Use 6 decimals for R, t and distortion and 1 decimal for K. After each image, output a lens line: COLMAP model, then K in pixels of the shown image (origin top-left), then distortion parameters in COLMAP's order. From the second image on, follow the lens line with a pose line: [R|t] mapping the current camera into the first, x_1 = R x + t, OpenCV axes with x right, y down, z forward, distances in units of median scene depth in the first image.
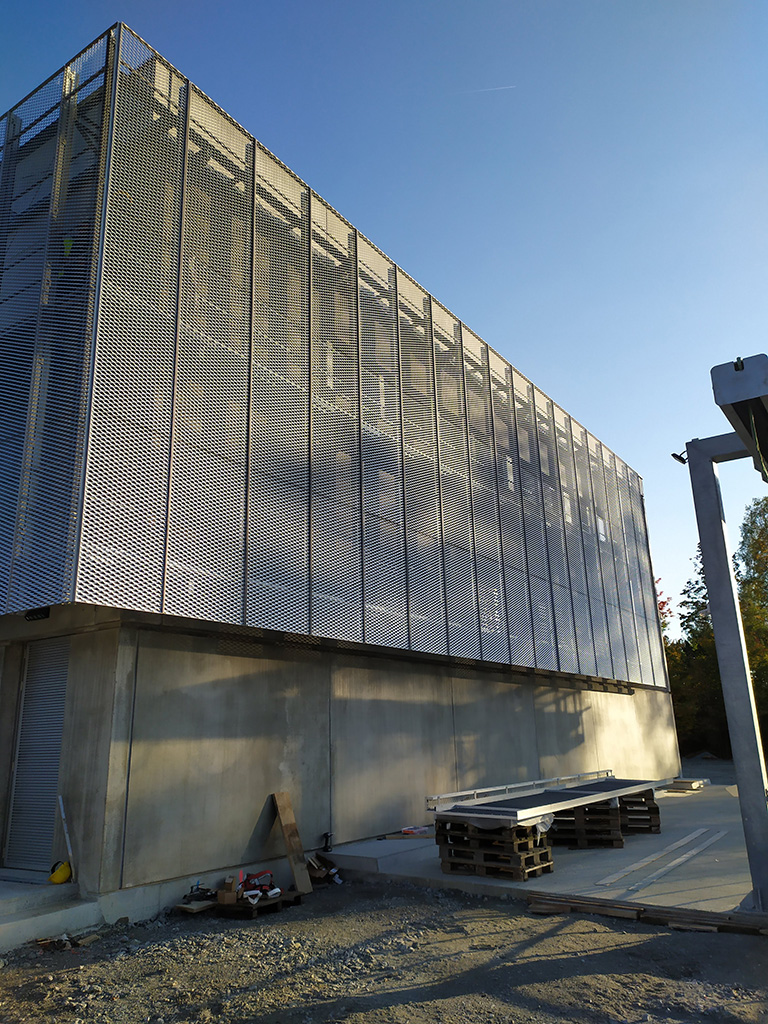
lens RADIAL K [[759.4, 0, 384.0], [0, 759.4, 512.0], [0, 0, 1]] dist [0.046306, -0.004014]
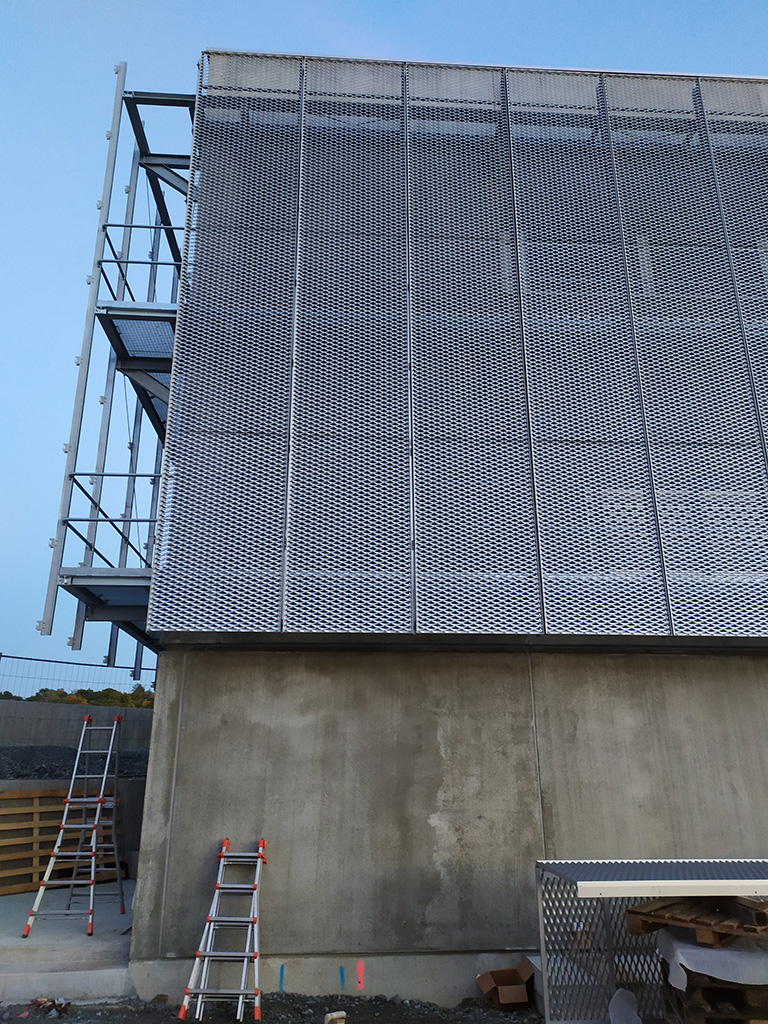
lens RADIAL K [[759.4, 0, 384.0], [0, 759.4, 512.0], [0, 0, 1]] dist [0.046306, -0.004014]
pose [[0.610735, -0.253945, -0.750010, 0.407345], [0.216413, 0.964649, -0.150394, 0.140913], [0.761687, -0.070461, 0.644102, 0.482545]]
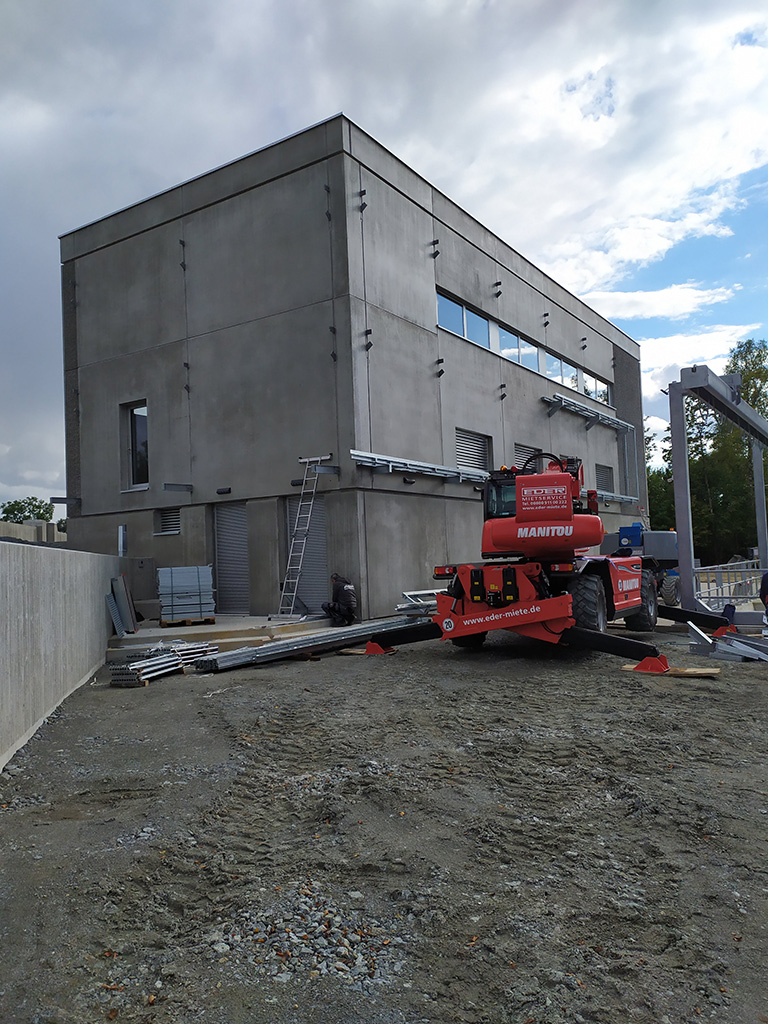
lens RADIAL K [[759.4, 0, 384.0], [0, 759.4, 512.0], [0, 0, 1]] dist [0.046306, -0.004014]
pose [[0.999798, -0.013619, 0.014776, -0.234260], [0.009985, 0.974798, 0.222866, -0.160260], [-0.017439, -0.222674, 0.974737, -0.620562]]
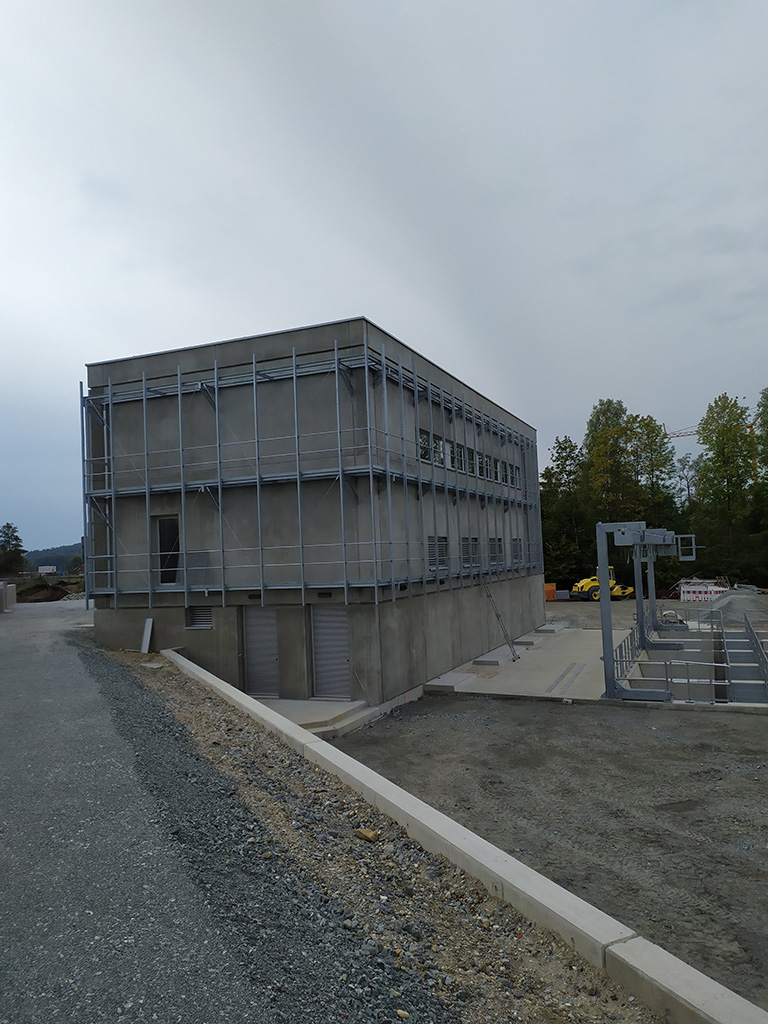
lens RADIAL K [[759.4, 0, 384.0], [0, 759.4, 512.0], [0, 0, 1]] dist [0.046306, -0.004014]
pose [[0.981202, -0.007301, 0.192844, -0.594996], [-0.034776, 0.976236, 0.213900, -0.500022], [-0.189823, -0.216586, 0.957631, -0.960622]]
